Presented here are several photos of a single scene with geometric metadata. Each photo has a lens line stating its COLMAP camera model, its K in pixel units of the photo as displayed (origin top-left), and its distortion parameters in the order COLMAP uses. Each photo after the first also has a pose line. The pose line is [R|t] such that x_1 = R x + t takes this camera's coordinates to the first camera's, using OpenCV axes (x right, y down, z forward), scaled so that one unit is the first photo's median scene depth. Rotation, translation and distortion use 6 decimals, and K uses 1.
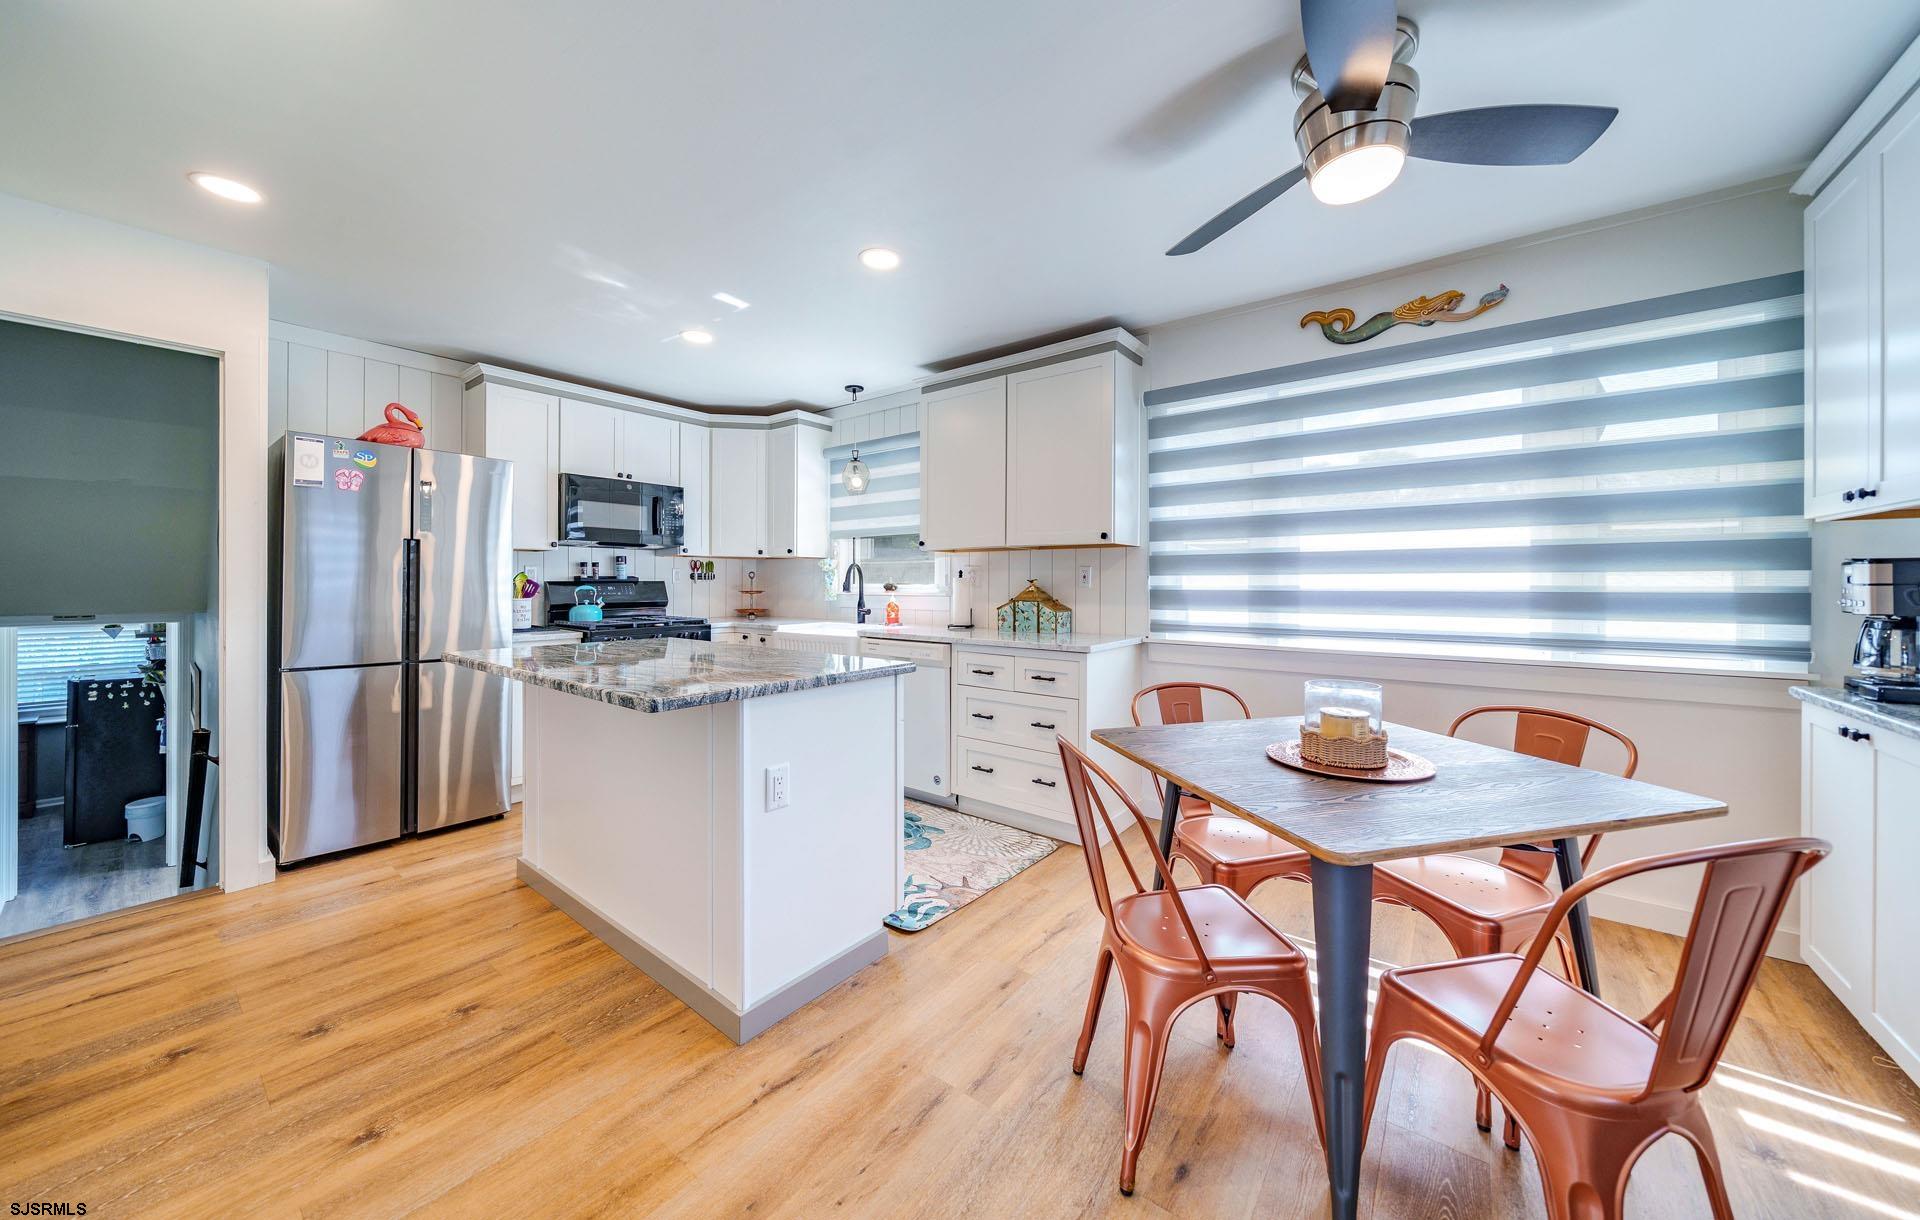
lens RADIAL K [[662.3, 0, 951.3], [0, 662.3, 580.2], [0, 0, 1]] dist [-0.005429, 0.000121]
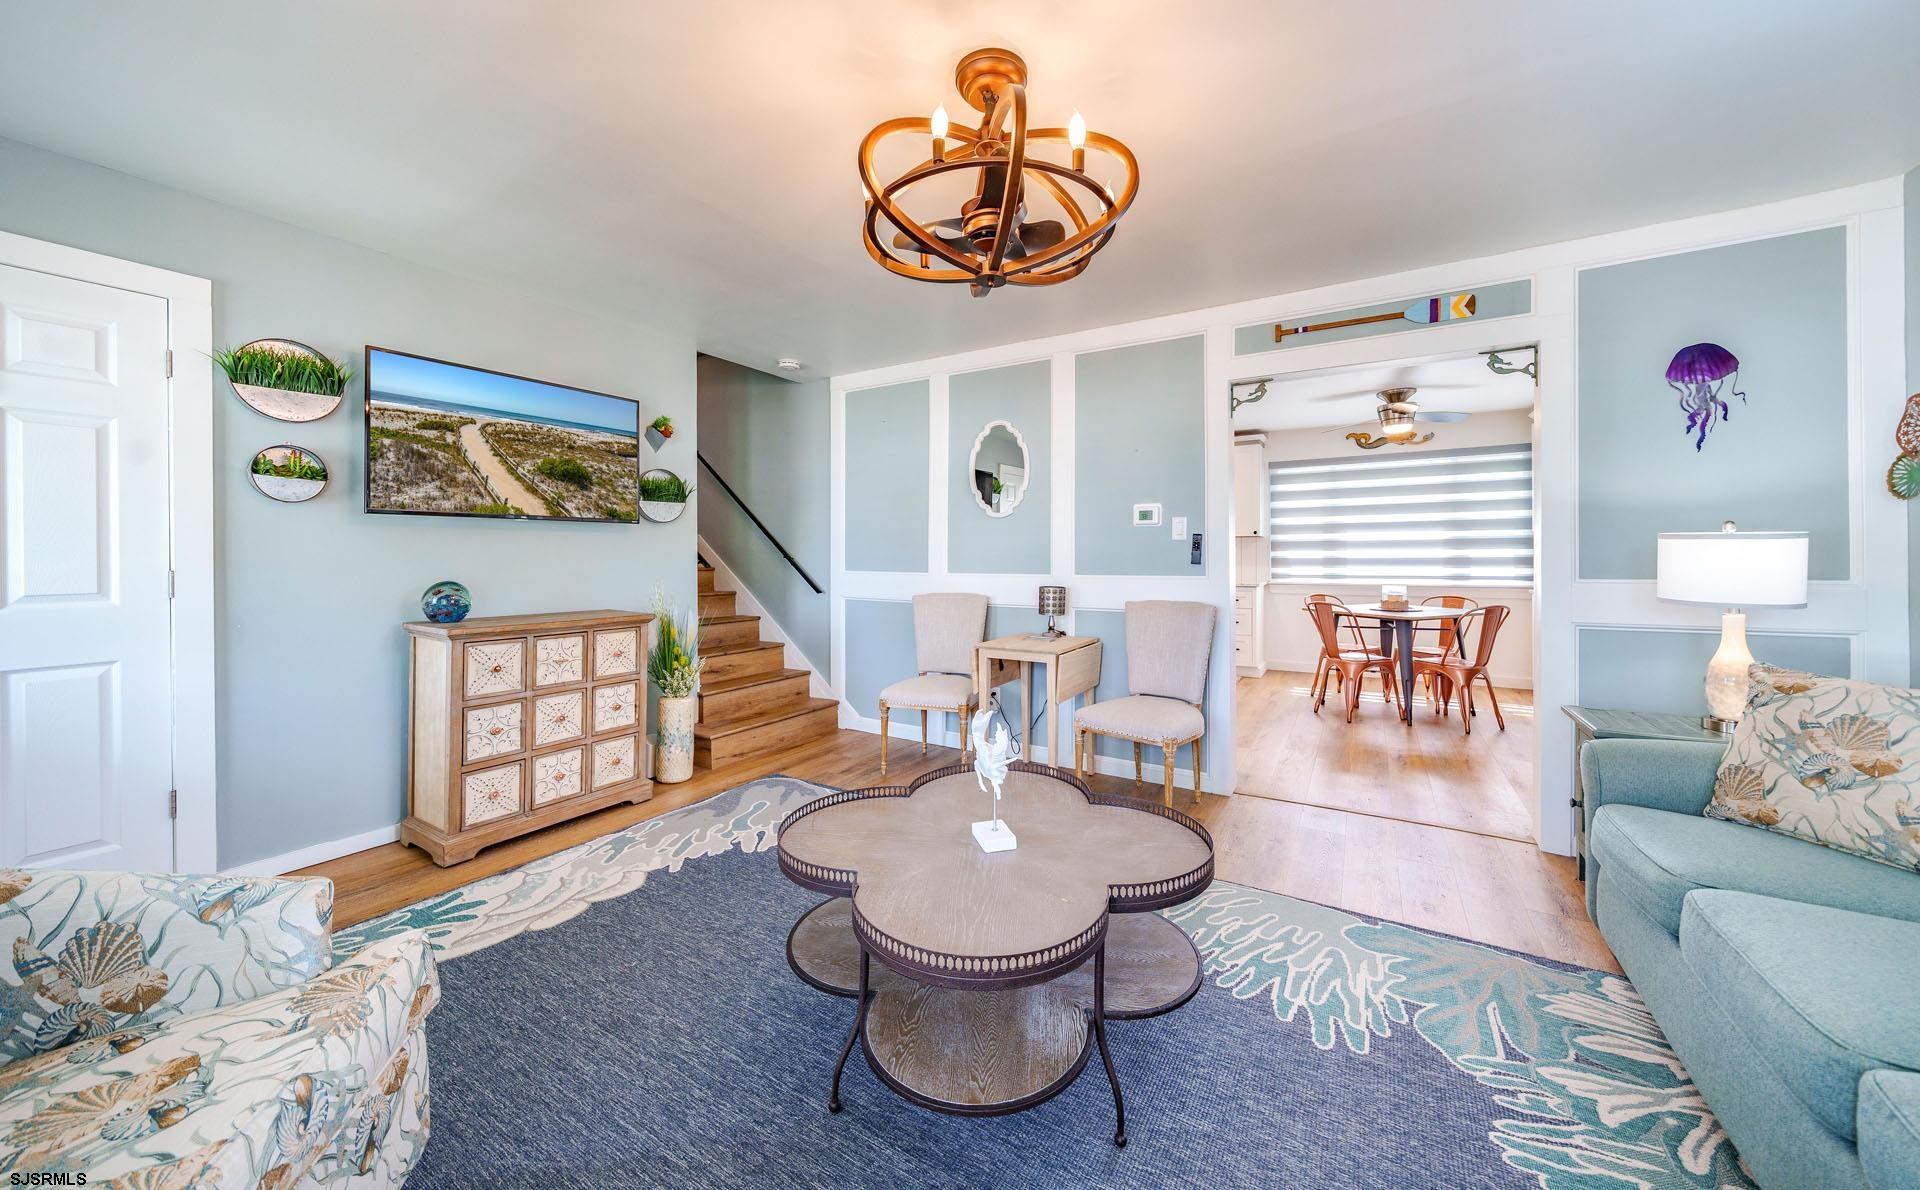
lens RADIAL K [[649.4, 0, 954.2], [0, 649.4, 570.9], [0, 0, 1]] dist [-0.017858, -0.000009]
pose [[0.993996, -0.000861, 0.109410, -0.968077], [-0.000854, 0.999877, 0.015631, 0.025167], [-0.109410, -0.015630, 0.993874, -0.964829]]
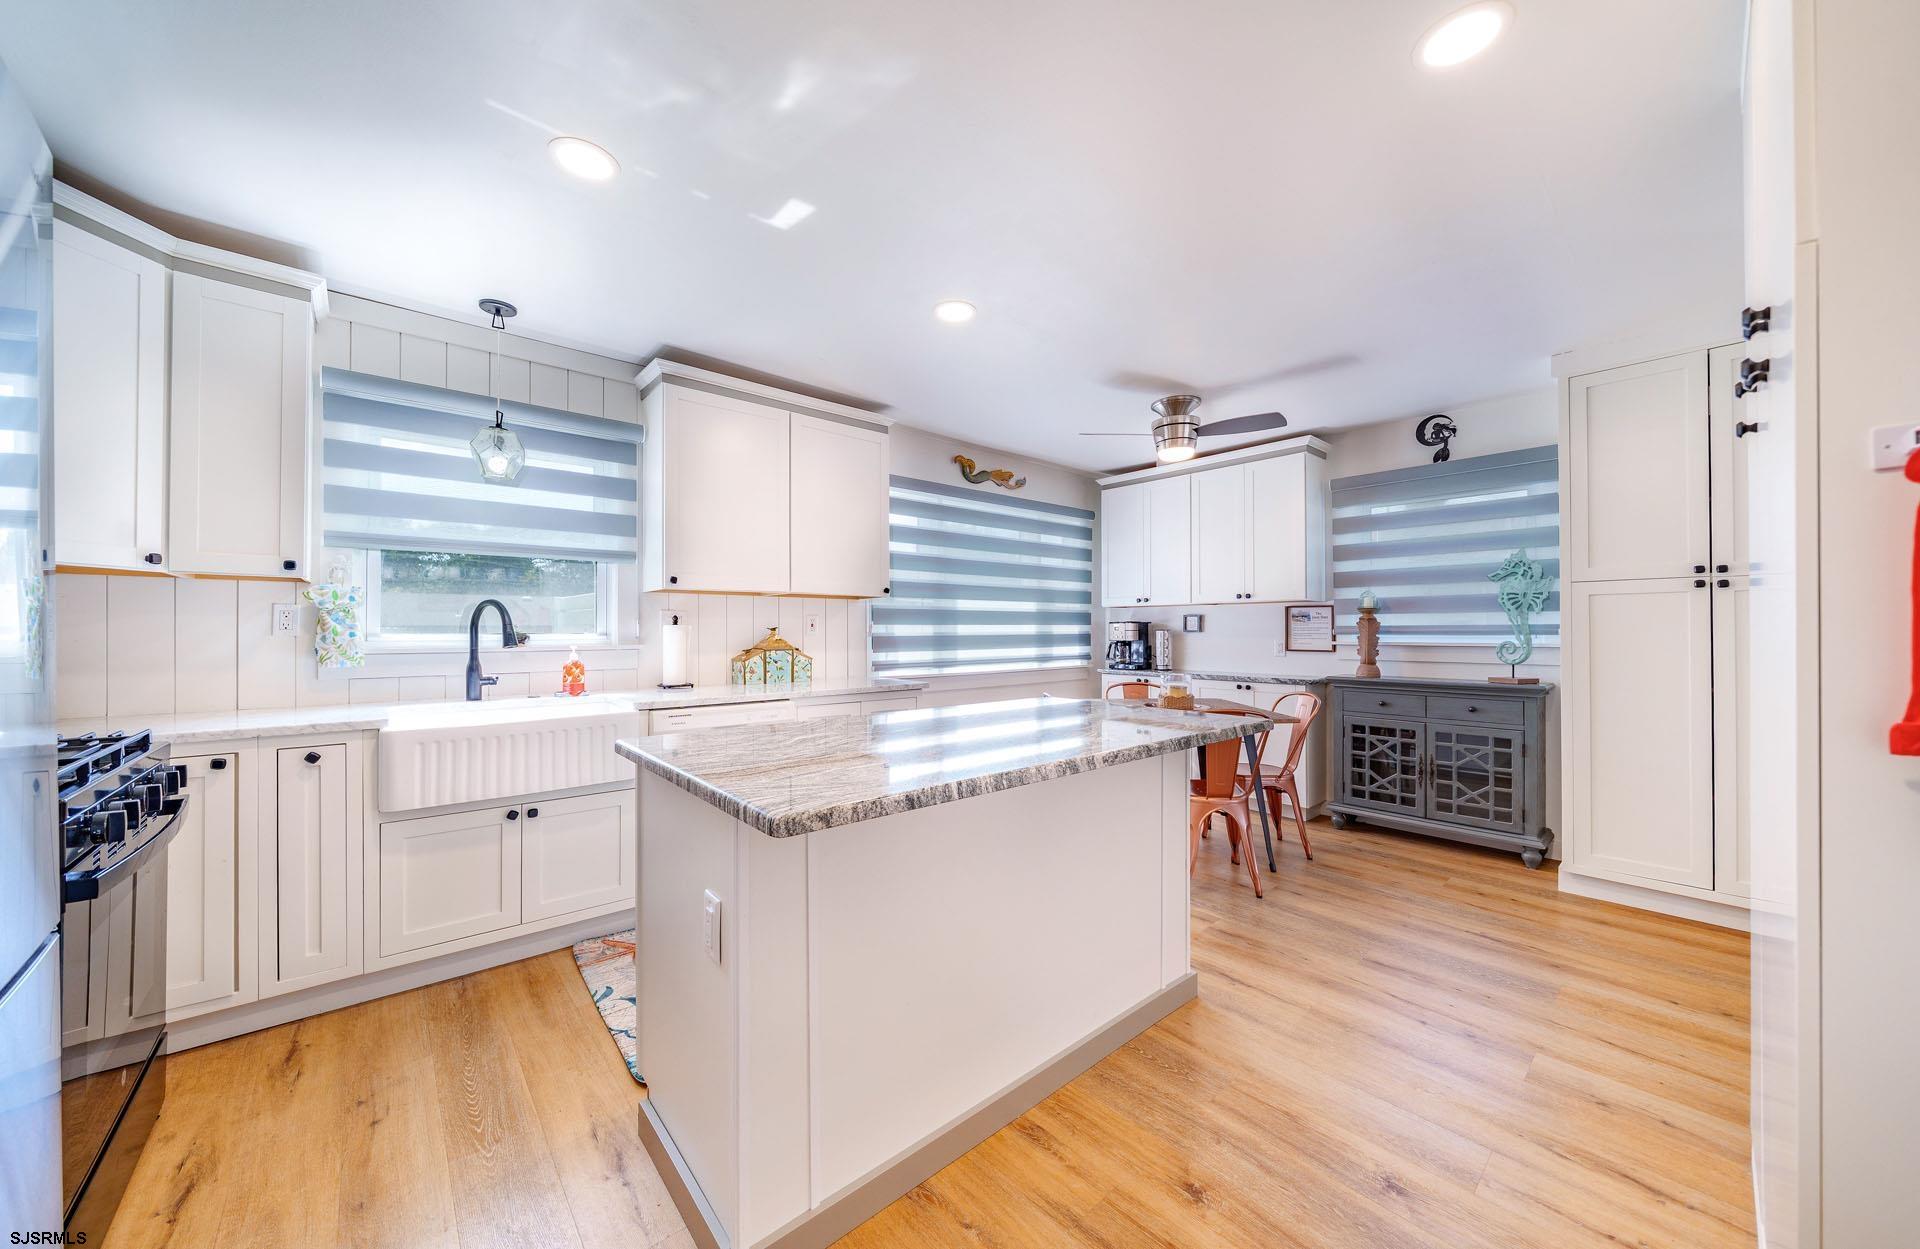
lens RADIAL K [[661.4, 0, 960.0], [0, 661.4, 624.5], [0, 0, 1]] dist [-0.007696, 0.000004]
pose [[0.187457, 0.007083, 0.982247, -0.915387], [-0.002074, 0.999975, -0.006815, 0.000620], [-0.982271, -0.000760, 0.187467, 0.669783]]
